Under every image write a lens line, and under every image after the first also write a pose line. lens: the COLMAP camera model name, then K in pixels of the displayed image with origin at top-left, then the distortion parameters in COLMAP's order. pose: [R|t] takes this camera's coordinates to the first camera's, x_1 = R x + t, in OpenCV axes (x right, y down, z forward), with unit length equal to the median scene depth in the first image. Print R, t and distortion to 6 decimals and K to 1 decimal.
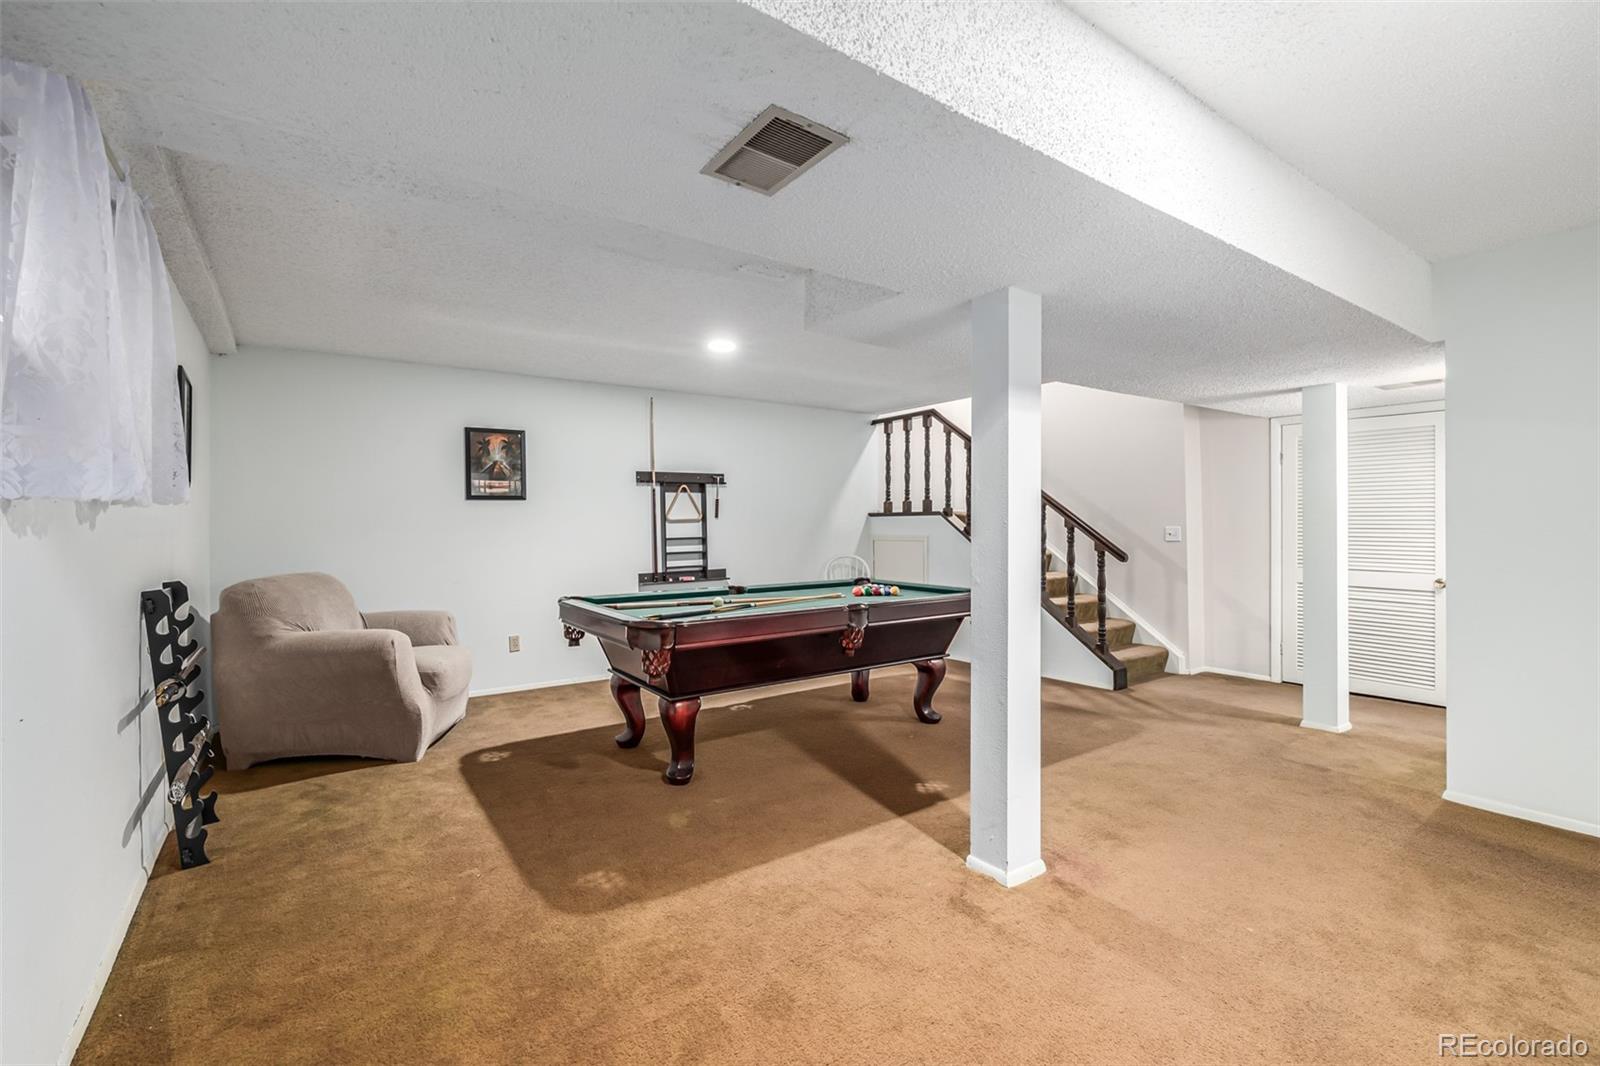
lens RADIAL K [[685.3, 0, 769.3], [0, 685.3, 529.0], [0, 0, 1]] dist [0.000866, 0.000238]
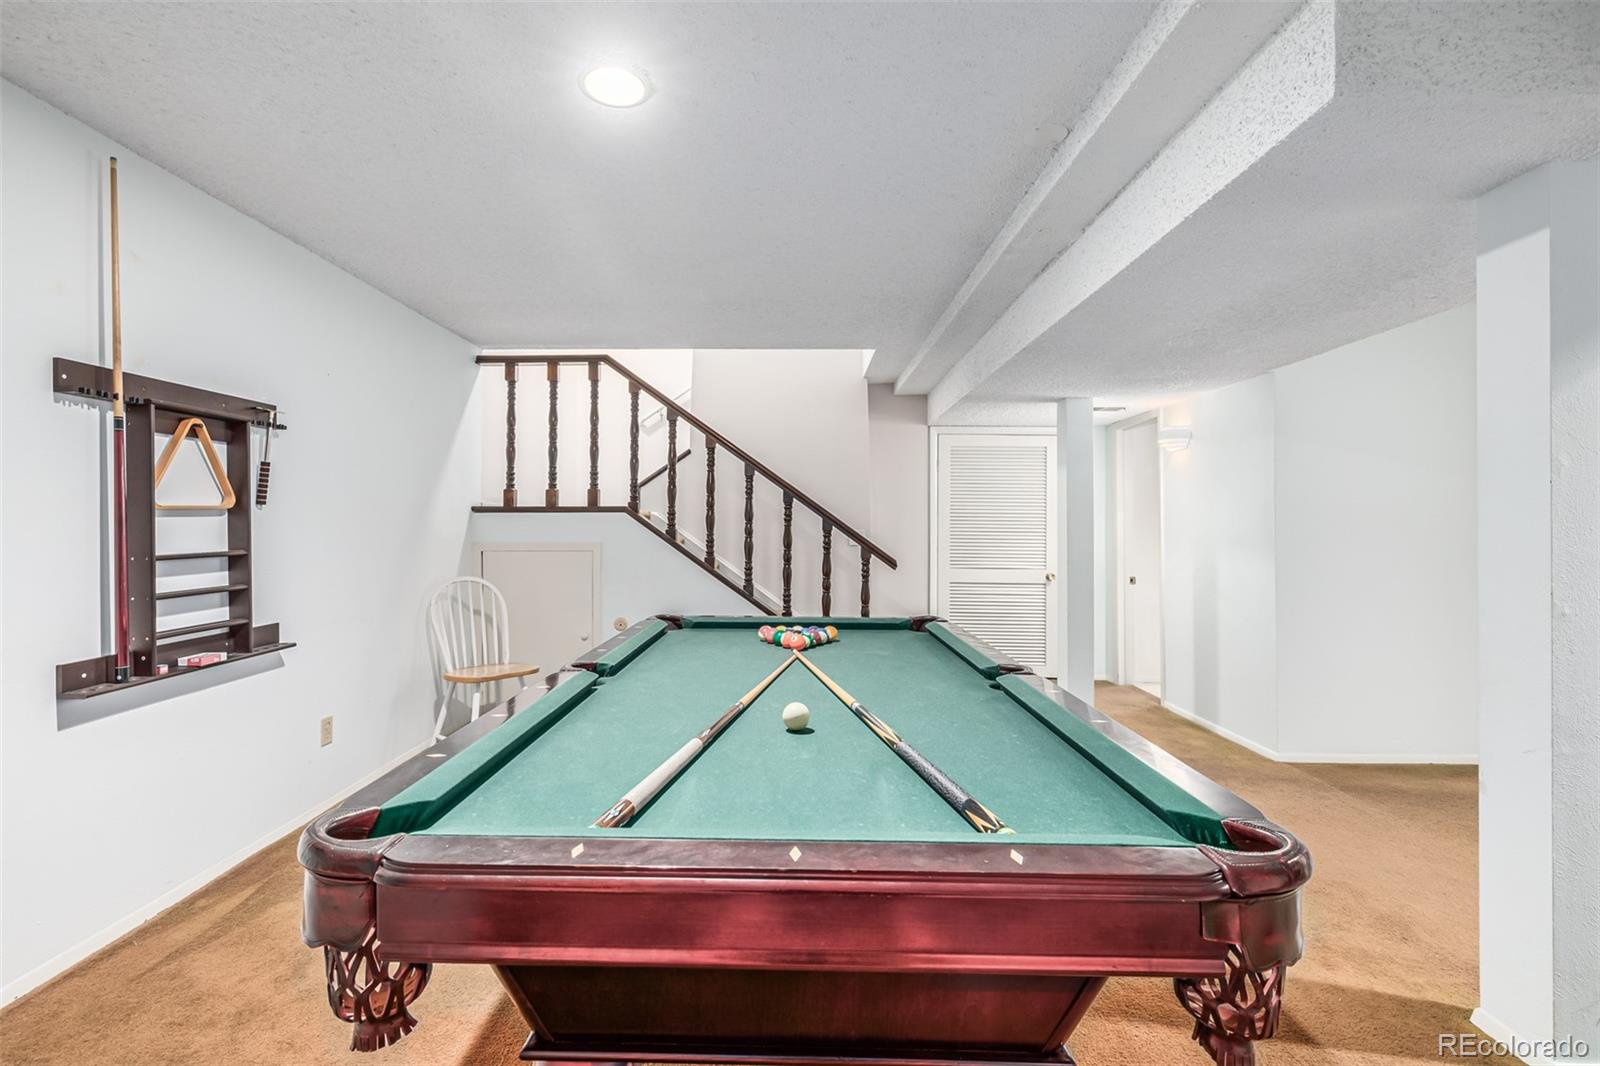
lens RADIAL K [[725.1, 0, 776.8], [0, 725.1, 523.0], [0, 0, 1]] dist [0.001286, 0.000446]
pose [[0.580171, 0.011152, 0.814418, -0.290921], [0.001312, 0.999892, -0.014627, 0.001413], [-0.814493, 0.009554, 0.580094, 0.535567]]
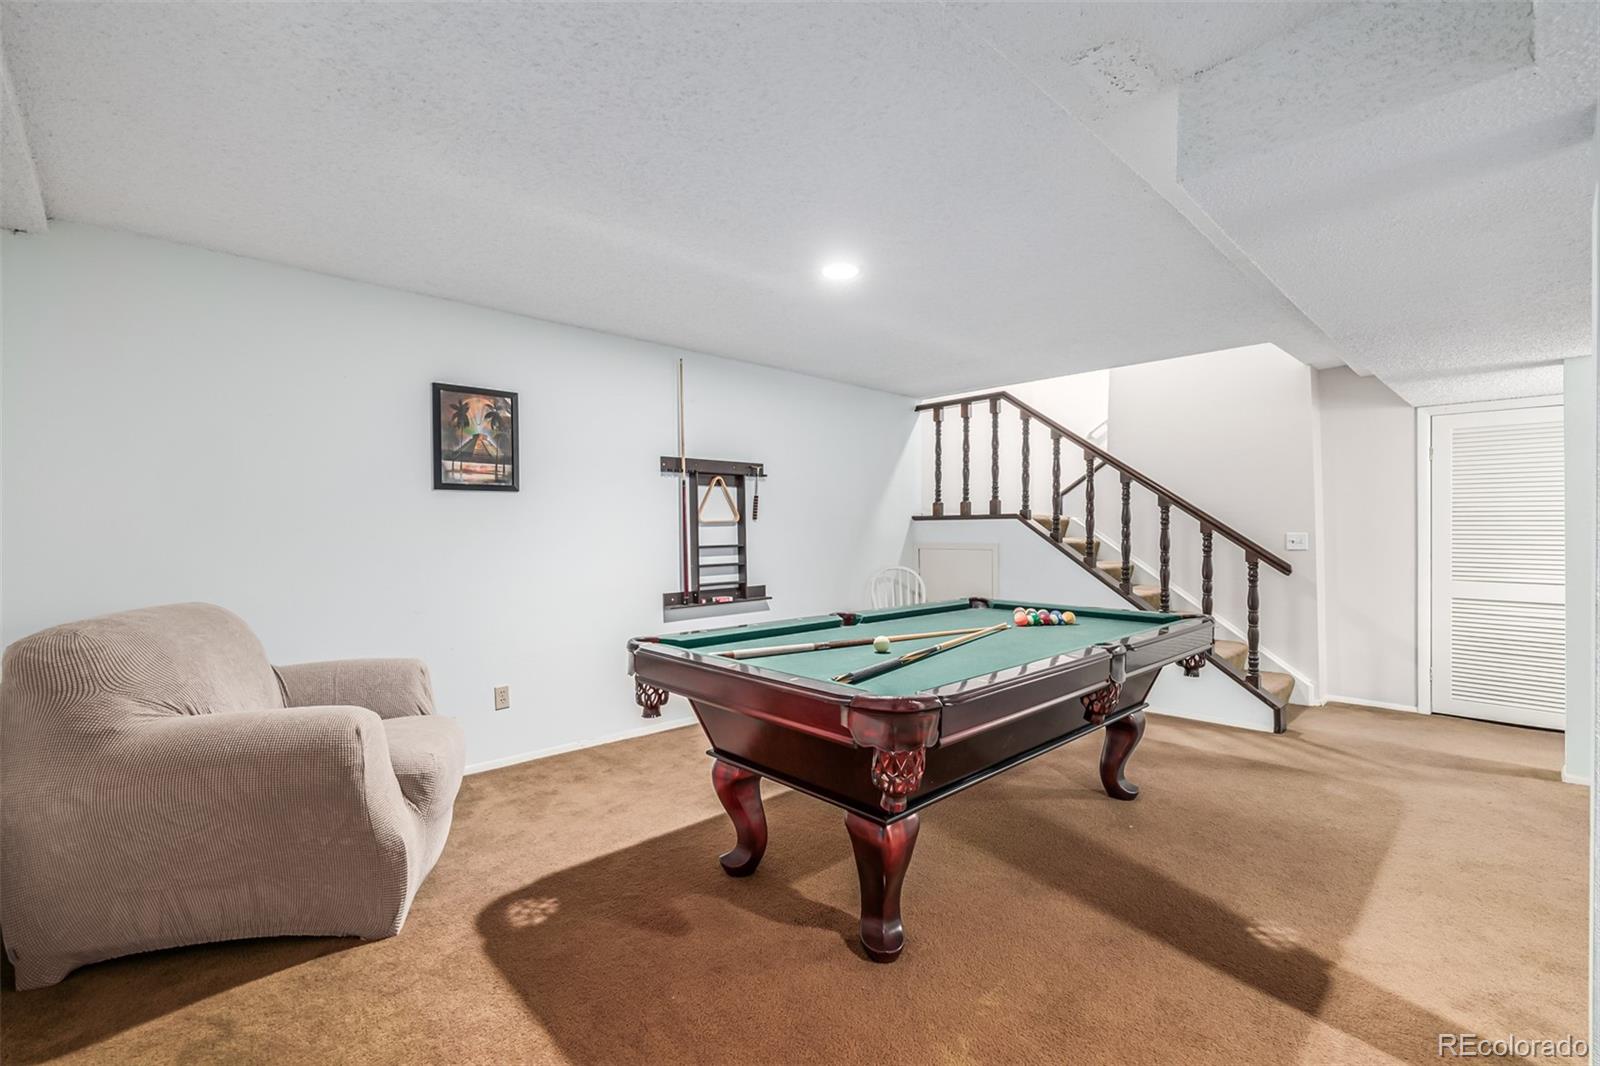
lens RADIAL K [[689.6, 0, 776.2], [0, 689.6, 531.7], [0, 0, 1]] dist [0.001705, -0.000282]
pose [[0.989060, 0.003672, 0.147467, -0.189335], [-0.002676, 0.999972, -0.006951, 0.002730], [-0.147489, 0.006480, 0.989043, 0.250176]]
